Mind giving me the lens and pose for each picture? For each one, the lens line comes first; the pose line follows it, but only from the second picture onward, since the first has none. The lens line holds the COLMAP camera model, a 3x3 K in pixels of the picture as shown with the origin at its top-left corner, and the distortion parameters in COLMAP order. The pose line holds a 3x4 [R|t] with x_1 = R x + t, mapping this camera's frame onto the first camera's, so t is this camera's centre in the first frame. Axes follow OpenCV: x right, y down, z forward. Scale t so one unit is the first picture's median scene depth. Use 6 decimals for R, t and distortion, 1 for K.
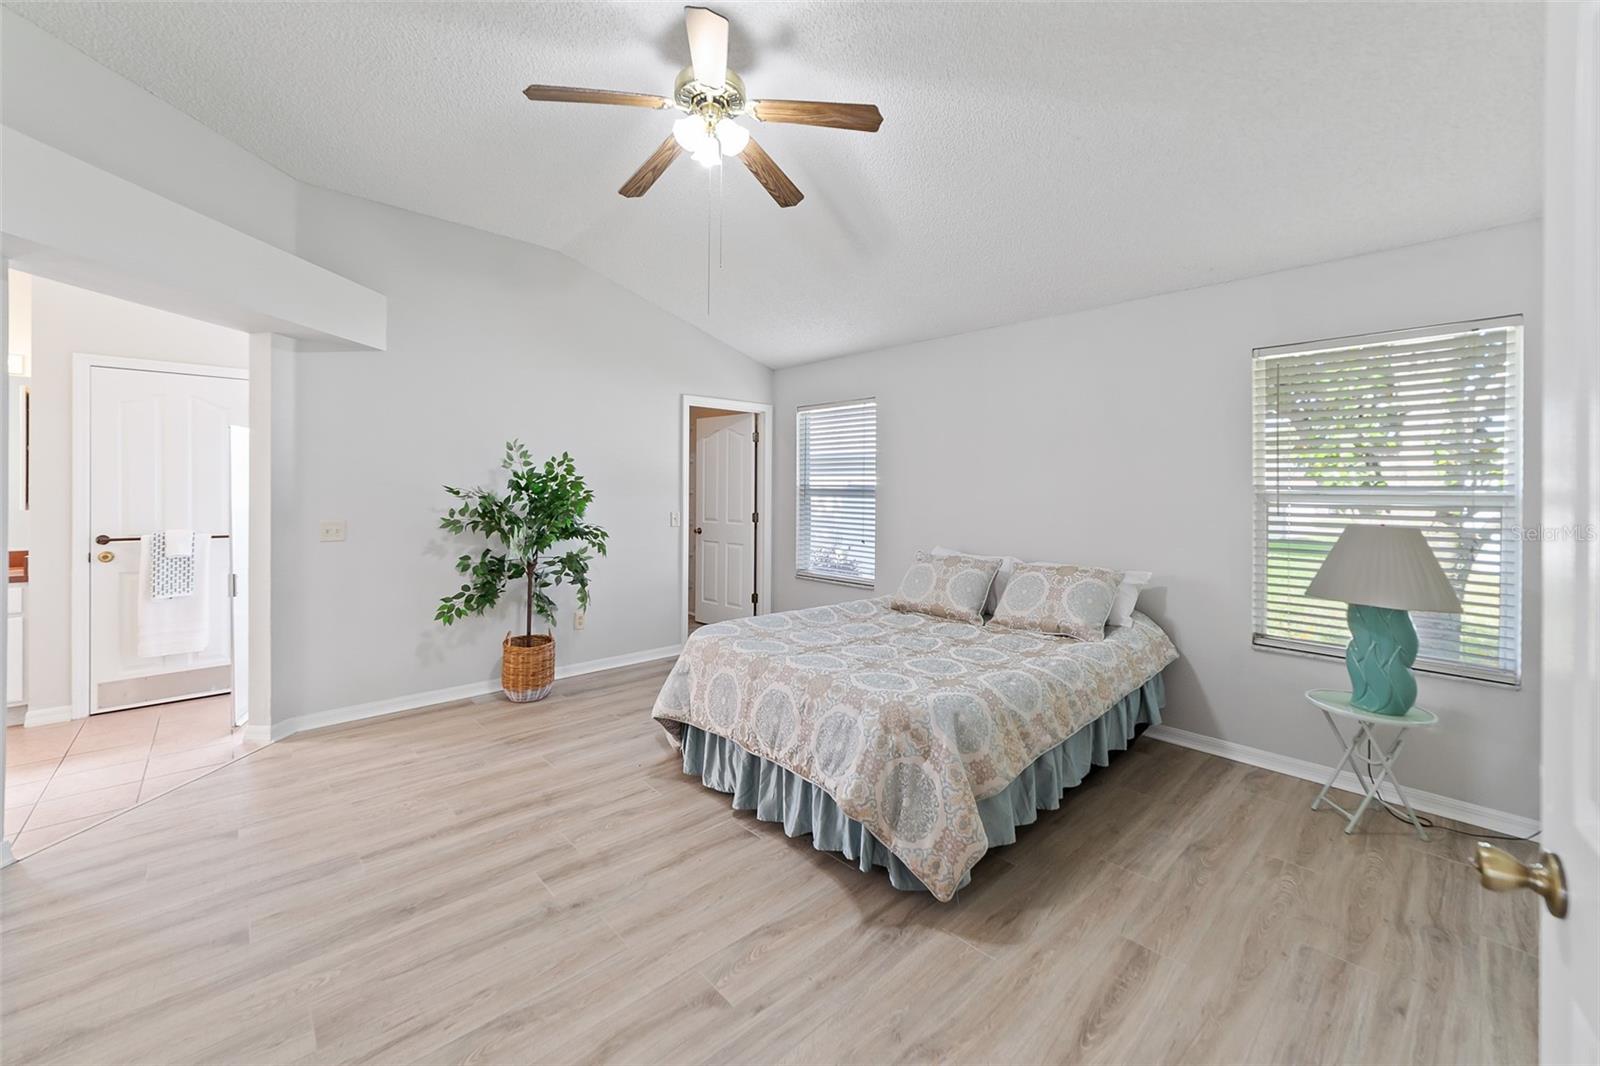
lens RADIAL K [[633.2, 0, 796.7], [0, 633.2, 489.6], [0, 0, 1]] dist [-0.016160, 0.001077]
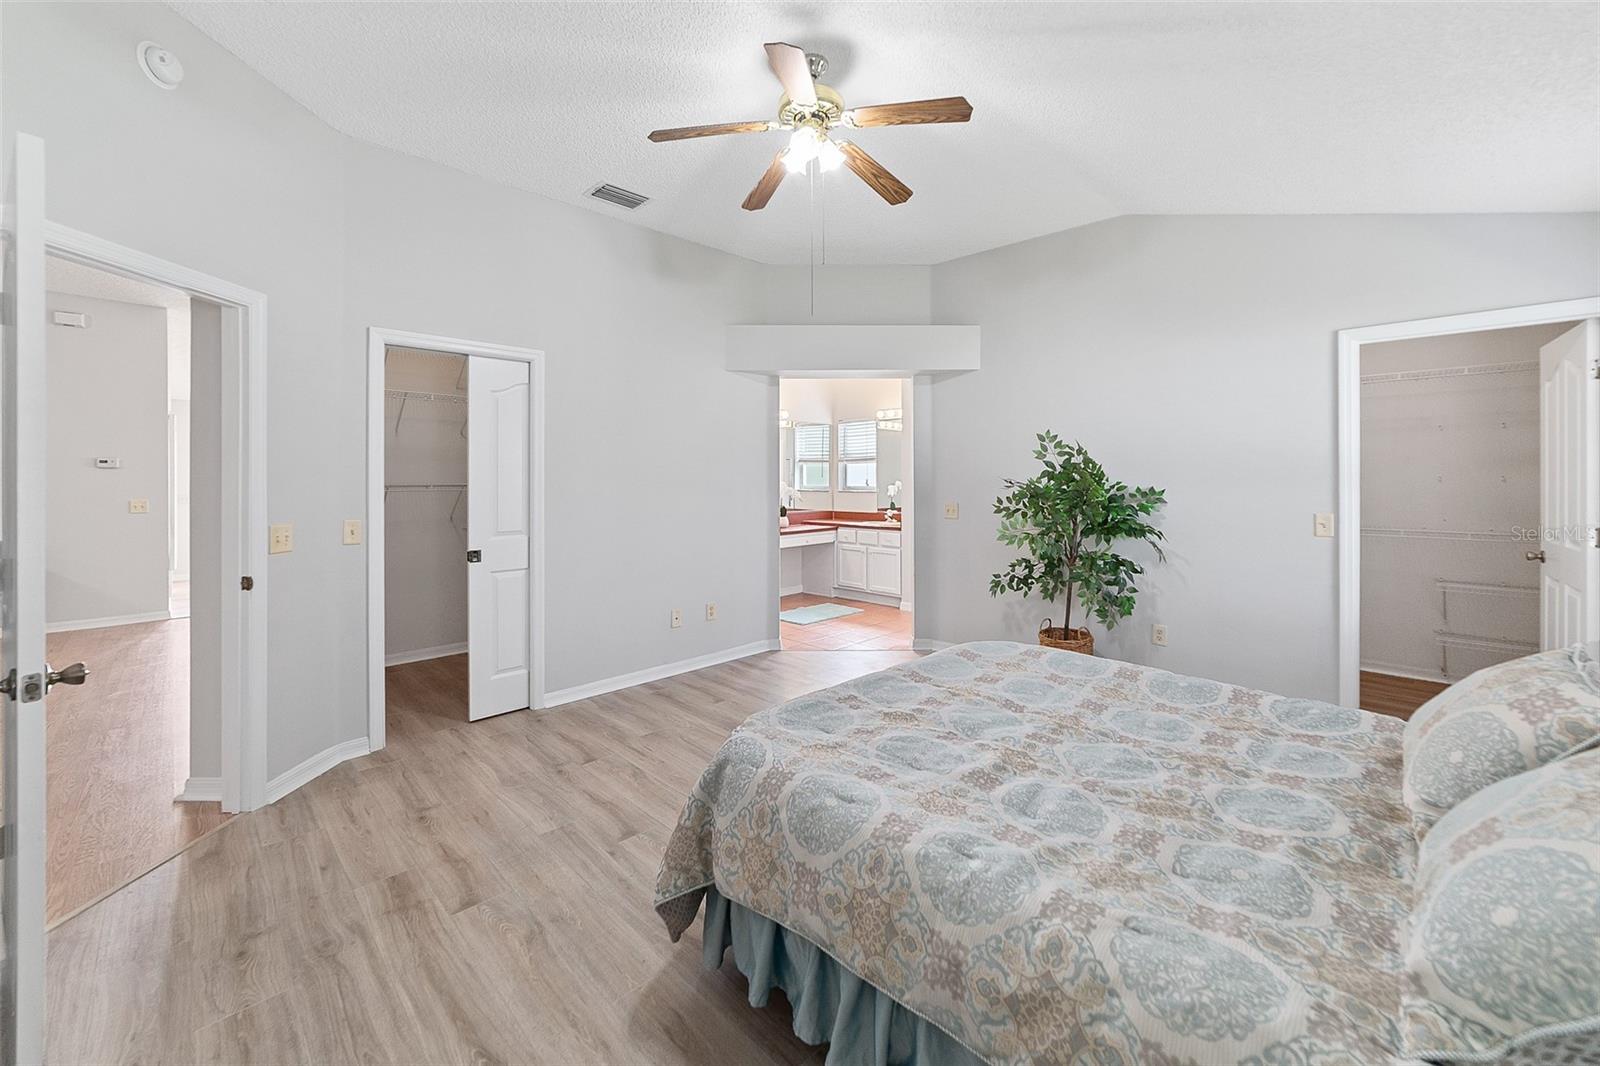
lens RADIAL K [[633.2, 0, 801.5], [0, 633.2, 479.0], [0, 0, 1]] dist [-0.016160, 0.001077]
pose [[0.040493, -0.003293, -0.999174, 0.599508], [-0.002012, 0.999992, -0.003377, 0.002773], [0.999178, 0.002147, 0.040486, 0.605751]]
